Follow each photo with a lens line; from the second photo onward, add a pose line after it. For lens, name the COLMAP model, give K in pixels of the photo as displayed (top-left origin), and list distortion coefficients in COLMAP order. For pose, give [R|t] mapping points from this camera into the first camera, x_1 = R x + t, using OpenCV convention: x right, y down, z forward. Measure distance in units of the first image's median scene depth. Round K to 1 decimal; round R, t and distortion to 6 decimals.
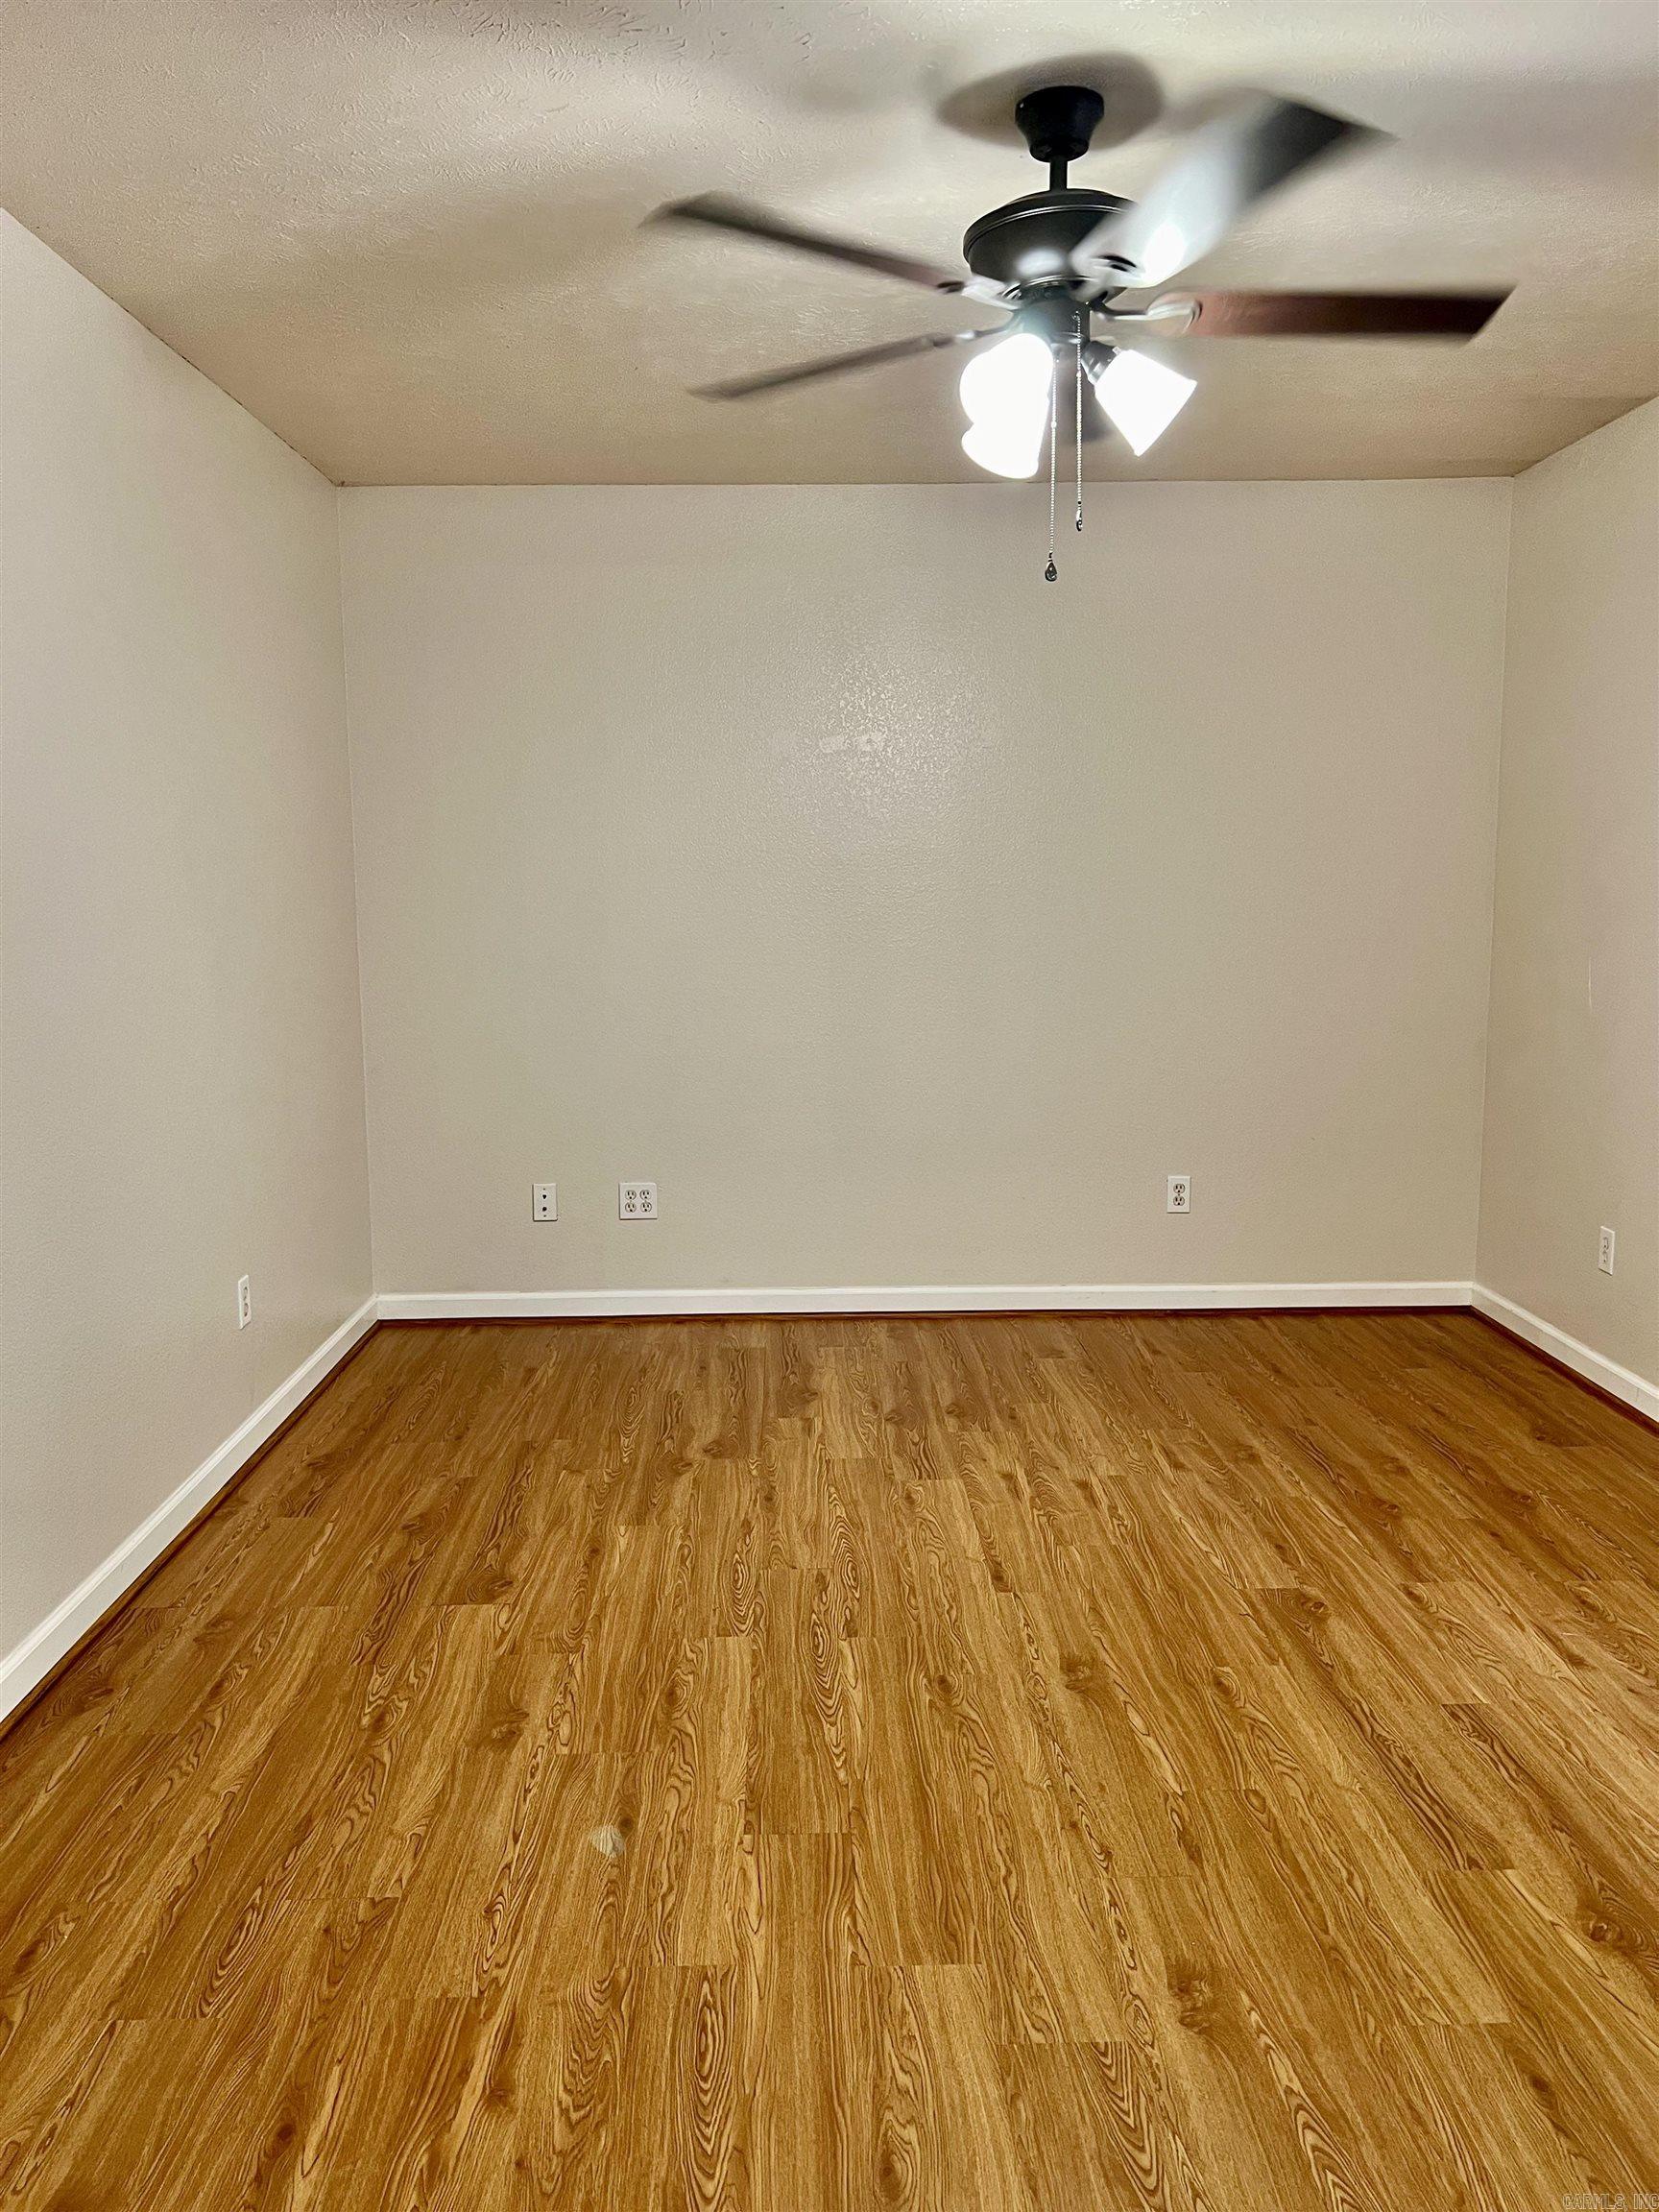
lens RADIAL K [[1665.9, 0, 829.5], [0, 1665.9, 1106.0], [0, 0, 1]] dist [0.049737, -0.056399]
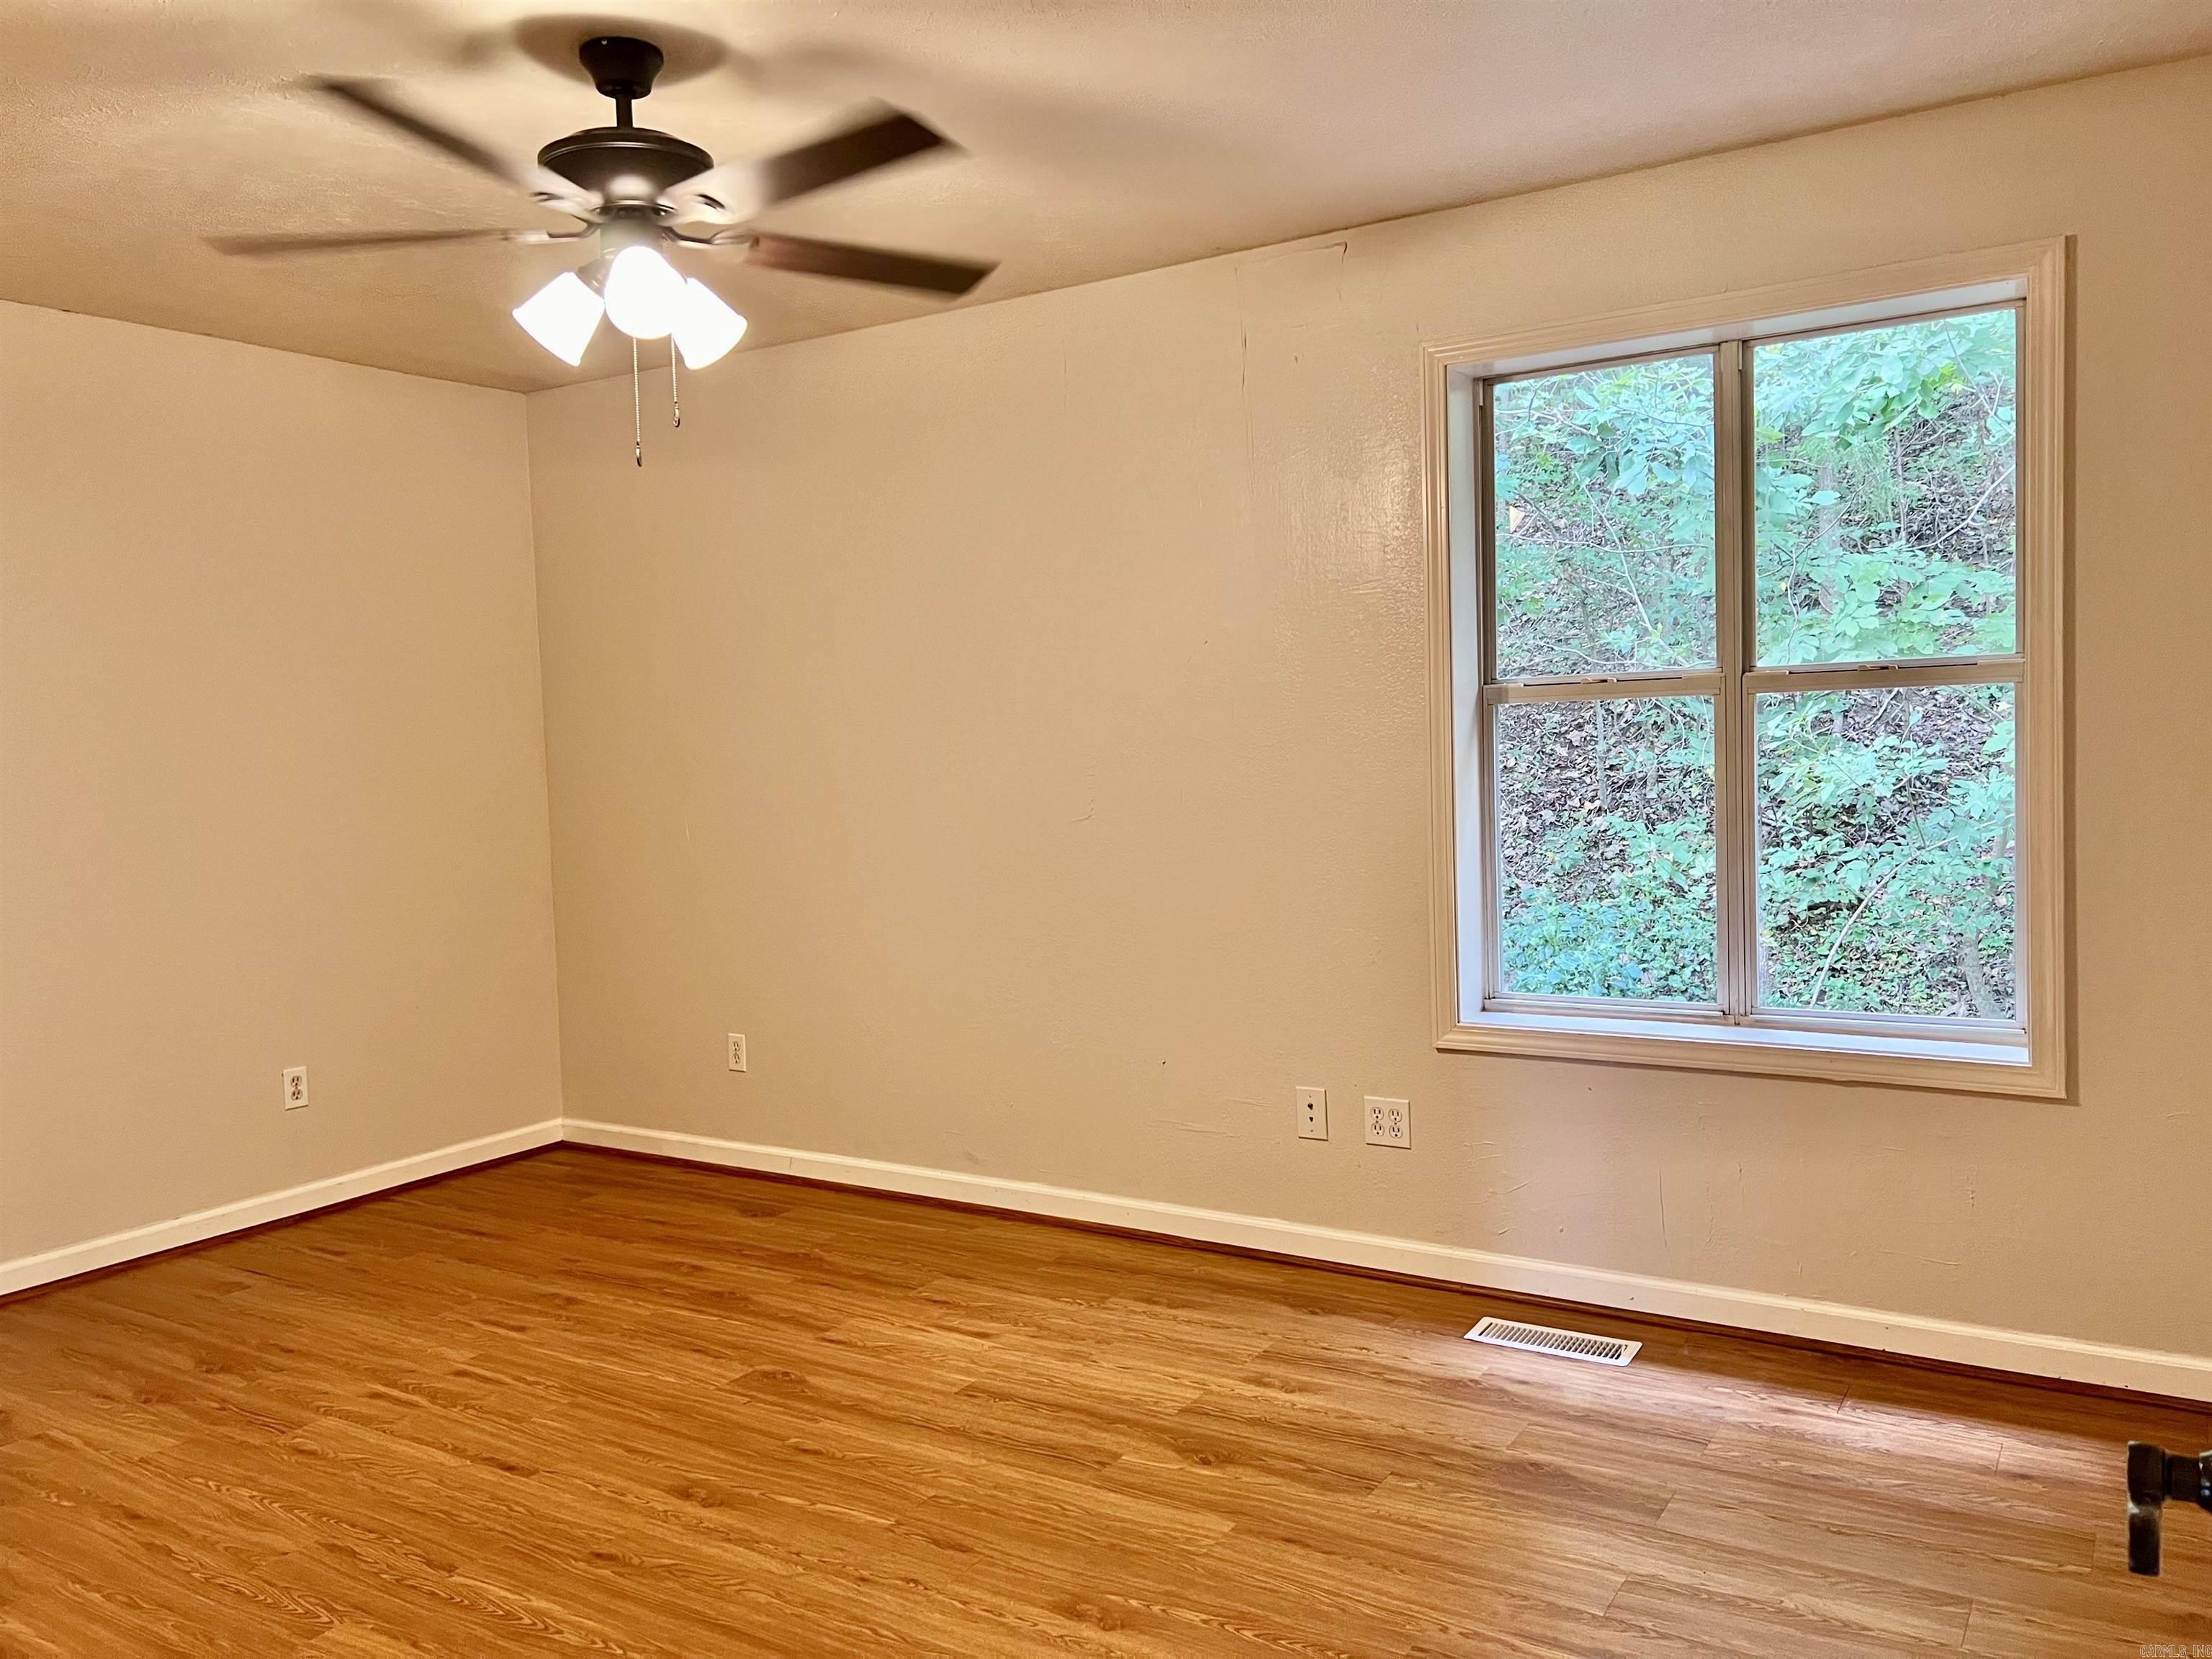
lens RADIAL K [[1665.9, 0, 1118.3], [0, 1665.9, 825.3], [0, 0, 1]] dist [0.049737, -0.056399]
pose [[0.562733, -0.061188, 0.824371, -0.460579], [0.138536, 0.990133, -0.021076, -0.013477], [-0.814947, 0.126066, 0.565657, 0.121863]]
